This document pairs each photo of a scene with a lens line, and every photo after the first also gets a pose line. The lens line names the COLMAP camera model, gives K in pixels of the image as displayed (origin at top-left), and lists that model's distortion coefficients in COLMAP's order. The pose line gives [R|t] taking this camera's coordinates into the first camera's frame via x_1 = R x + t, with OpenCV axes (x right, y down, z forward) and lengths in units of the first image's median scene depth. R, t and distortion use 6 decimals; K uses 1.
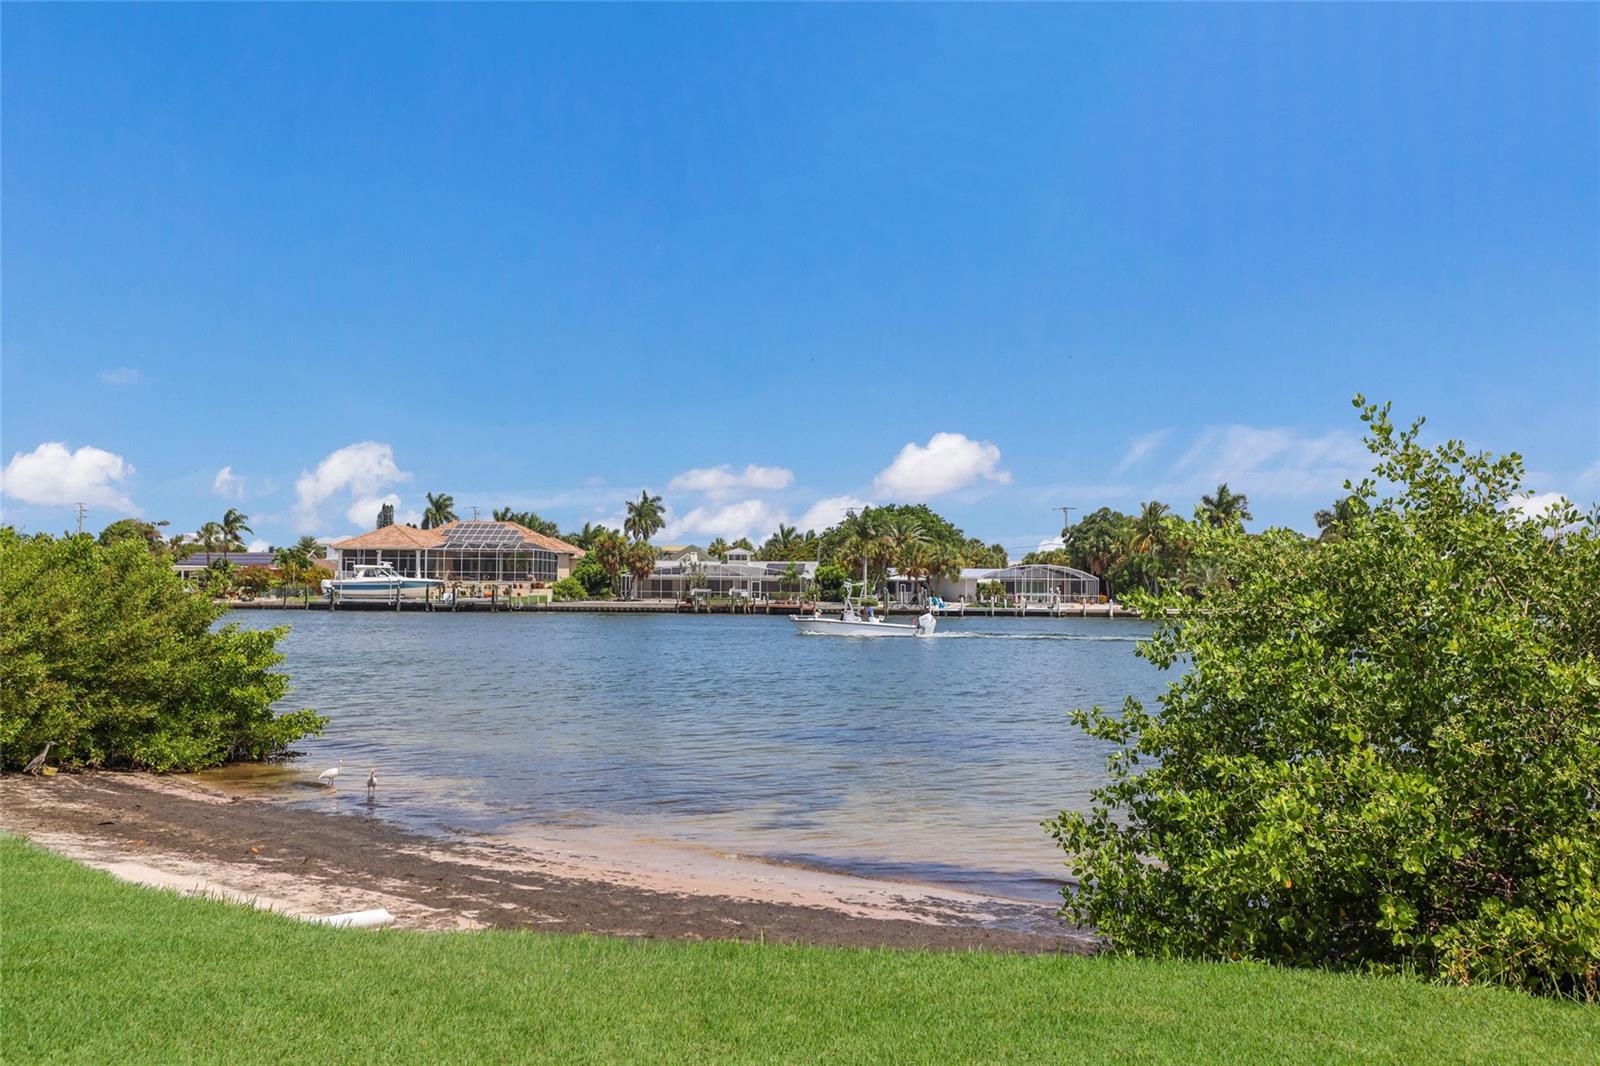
lens RADIAL K [[1649.1, 0, 800.0], [0, 1649.1, 533.0], [0, 0, 1]] dist [0.110036, 0.028412]
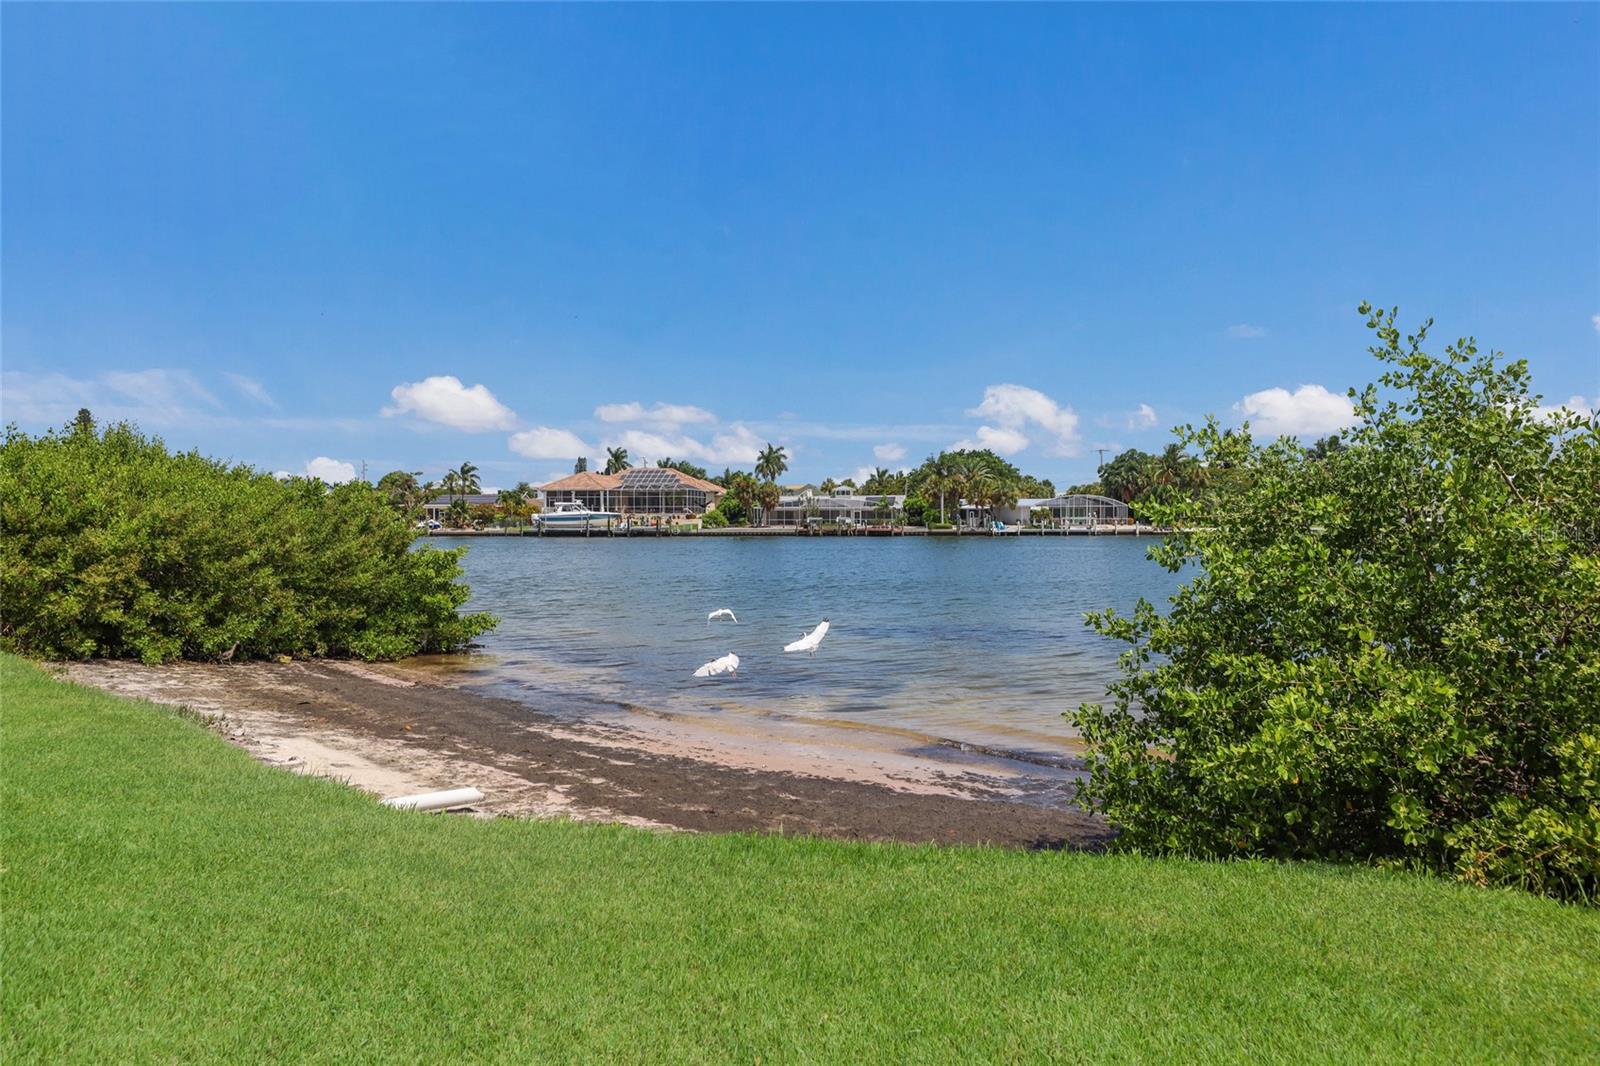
lens RADIAL K [[1226.2, 0, 799.7], [0, 1226.2, 555.5], [0, 0, 1]] dist [0.010833, 0.072485]
pose [[0.996331, -0.010326, -0.084957, 0.036305], [0.015630, 0.997953, 0.062006, 0.014421], [0.084143, -0.063106, 0.994453, 0.152981]]
